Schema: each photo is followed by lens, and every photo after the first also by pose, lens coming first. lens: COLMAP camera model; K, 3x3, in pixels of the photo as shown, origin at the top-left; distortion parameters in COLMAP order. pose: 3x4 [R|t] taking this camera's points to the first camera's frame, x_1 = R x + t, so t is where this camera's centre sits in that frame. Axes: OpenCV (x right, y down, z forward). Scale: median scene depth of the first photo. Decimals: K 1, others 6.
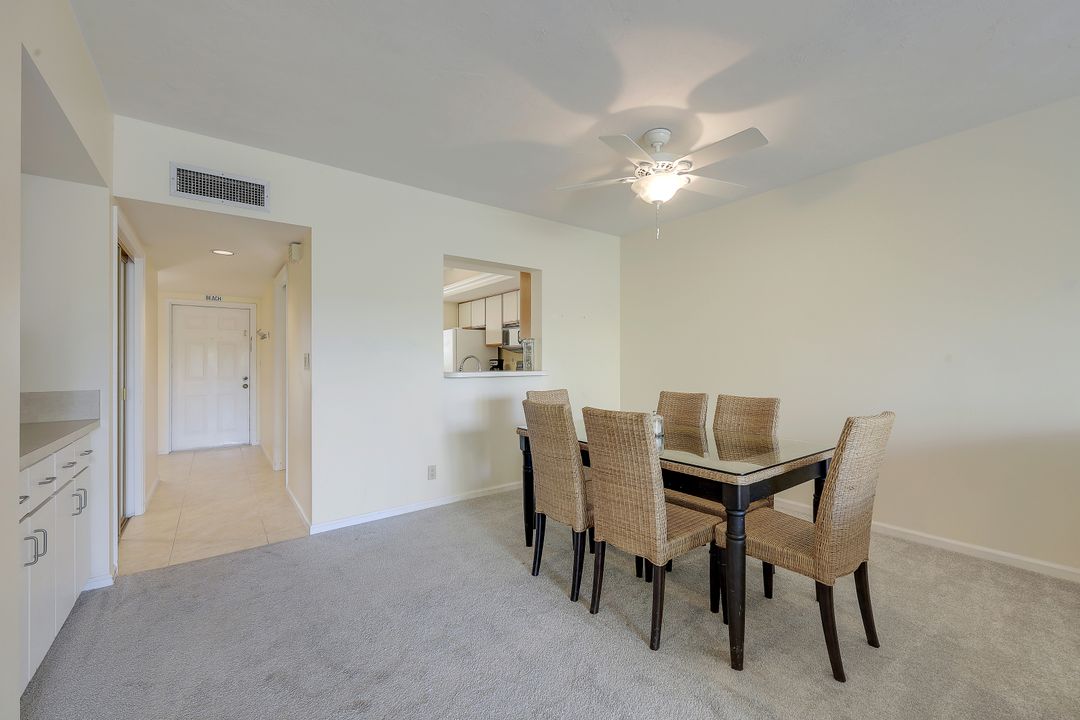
lens RADIAL K [[438.6, 0, 540.0], [0, 438.6, 360.0], [0, 0, 1]] dist [0.000921, 0.000251]
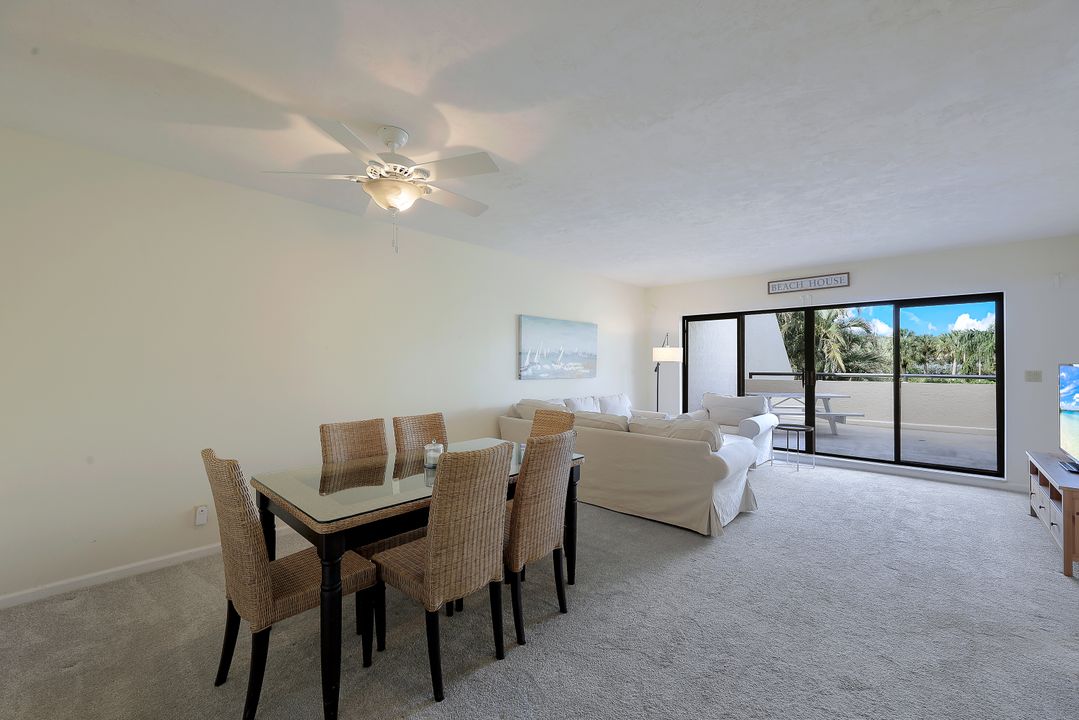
lens RADIAL K [[438.2, 0, 539.5], [0, 438.2, 360.0], [0, 0, 1]] dist [0.000921, 0.000251]
pose [[-0.181496, 0.005290, 0.983377, -0.667639], [-0.009193, 0.999933, -0.007076, -0.051650], [-0.983349, -0.010324, -0.181435, 0.874564]]
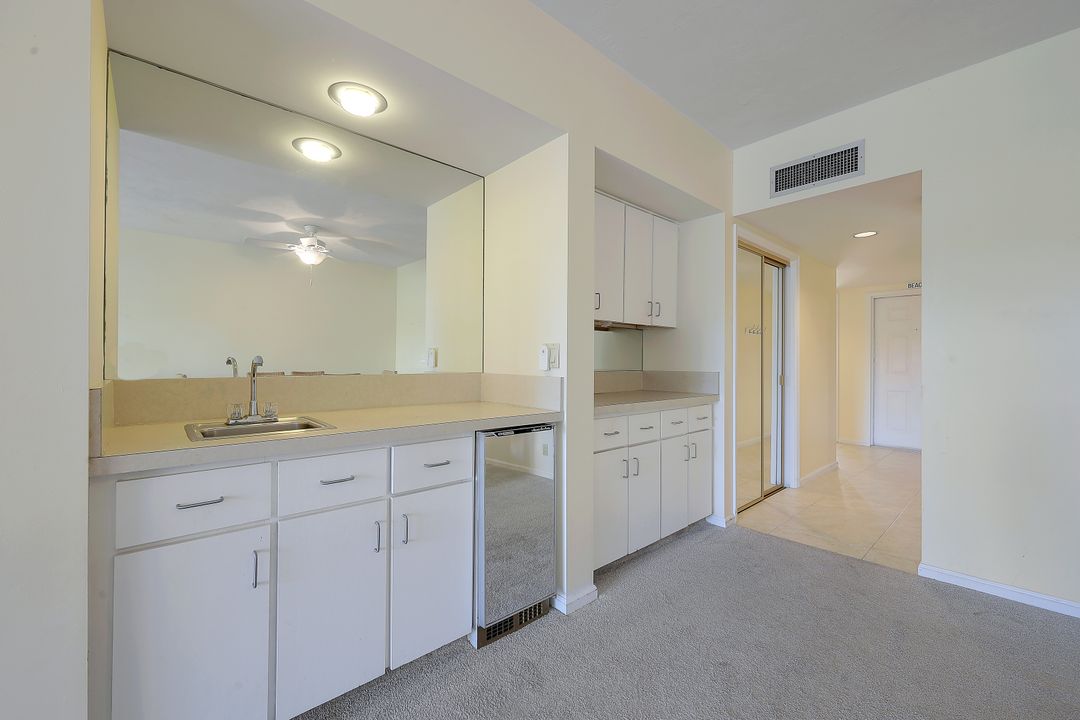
lens RADIAL K [[440.0, 0, 540.0], [0, 440.0, 360.0], [0, 0, 1]] dist [-0.001381, -0.000381]
pose [[0.084411, -0.000031, -0.996431, 0.176251], [-0.000492, 1.000000, -0.000073, 0.026211], [0.996431, 0.000496, 0.084411, 0.278981]]
